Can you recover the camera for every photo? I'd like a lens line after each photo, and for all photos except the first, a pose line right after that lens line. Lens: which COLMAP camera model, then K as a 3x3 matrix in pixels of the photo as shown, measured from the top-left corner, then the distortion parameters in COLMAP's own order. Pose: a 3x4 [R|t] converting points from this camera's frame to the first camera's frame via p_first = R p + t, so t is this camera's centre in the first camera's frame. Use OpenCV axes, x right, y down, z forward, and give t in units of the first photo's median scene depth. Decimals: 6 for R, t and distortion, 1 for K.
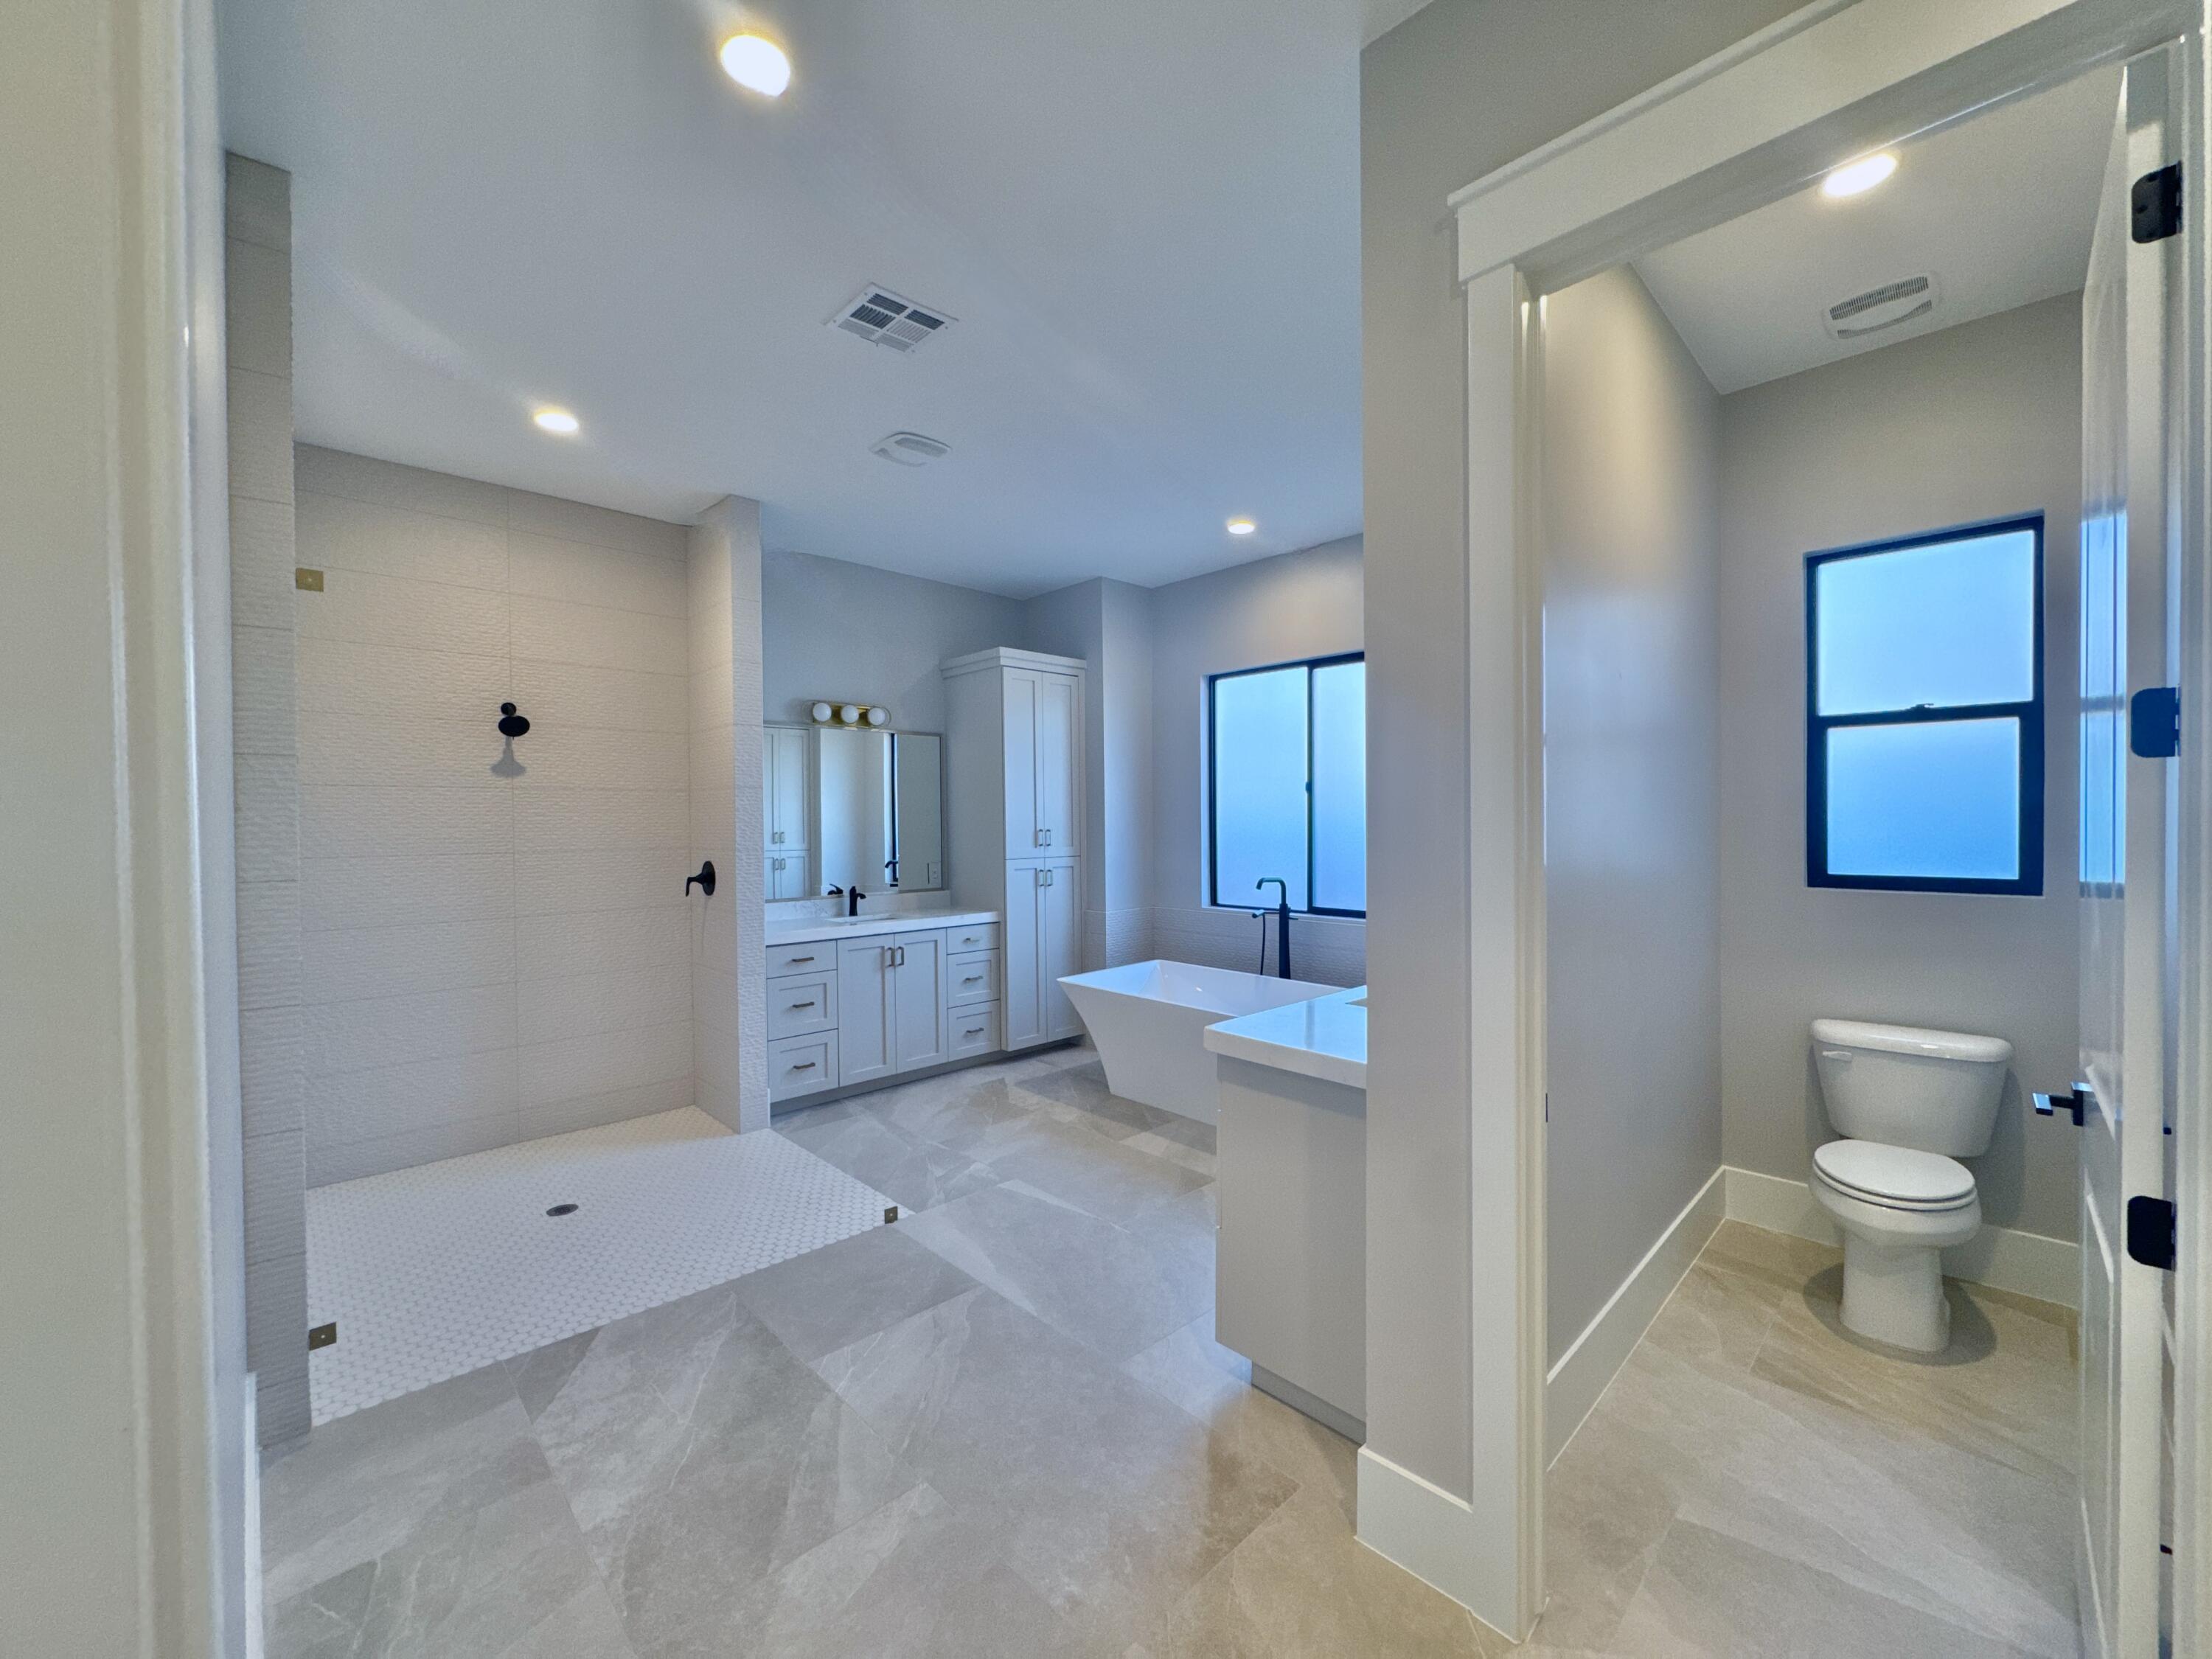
lens RADIAL K [[876.7, 0, 1110.5], [0, 876.7, 832.9], [0, 0, 1]] dist [-0.003439, 0.000408]
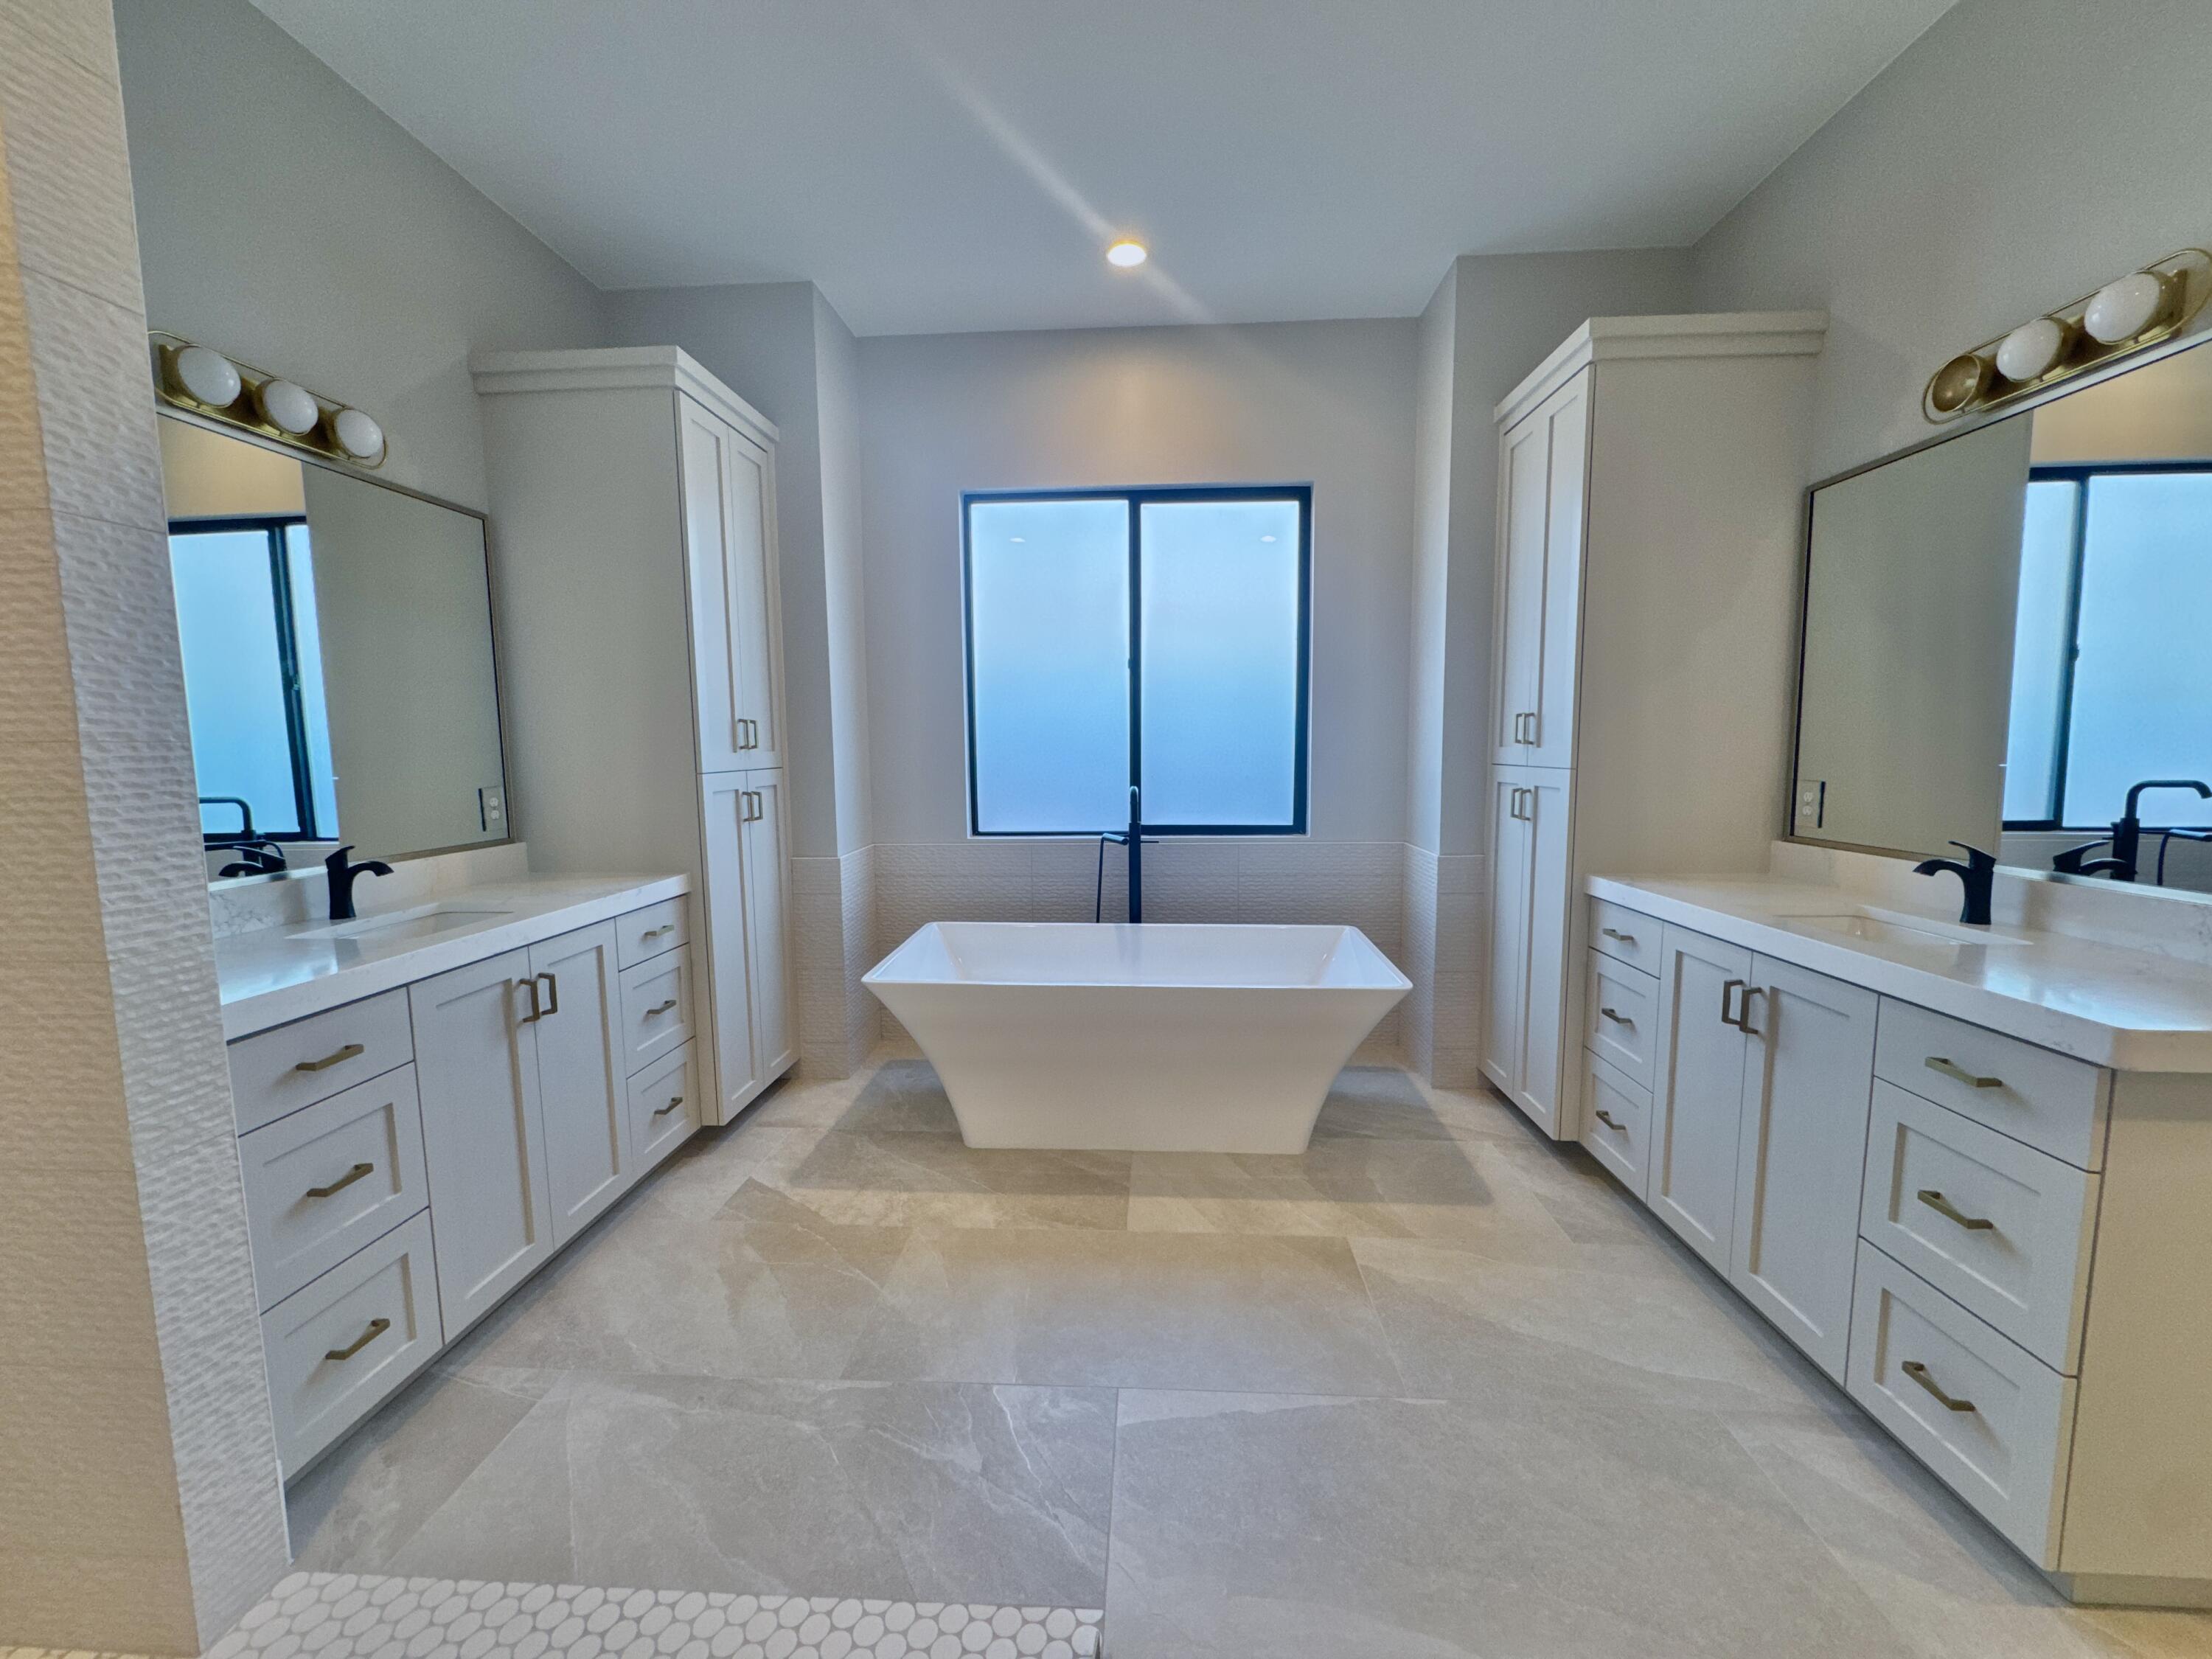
lens RADIAL K [[876.7, 0, 1101.9], [0, 876.7, 827.3], [0, 0, 1]] dist [-0.003439, 0.000408]
pose [[0.740681, -0.066224, 0.668585, -0.313855], [0.015233, 0.996530, 0.081832, 0.024767], [-0.671685, -0.050427, 0.739119, 0.478368]]
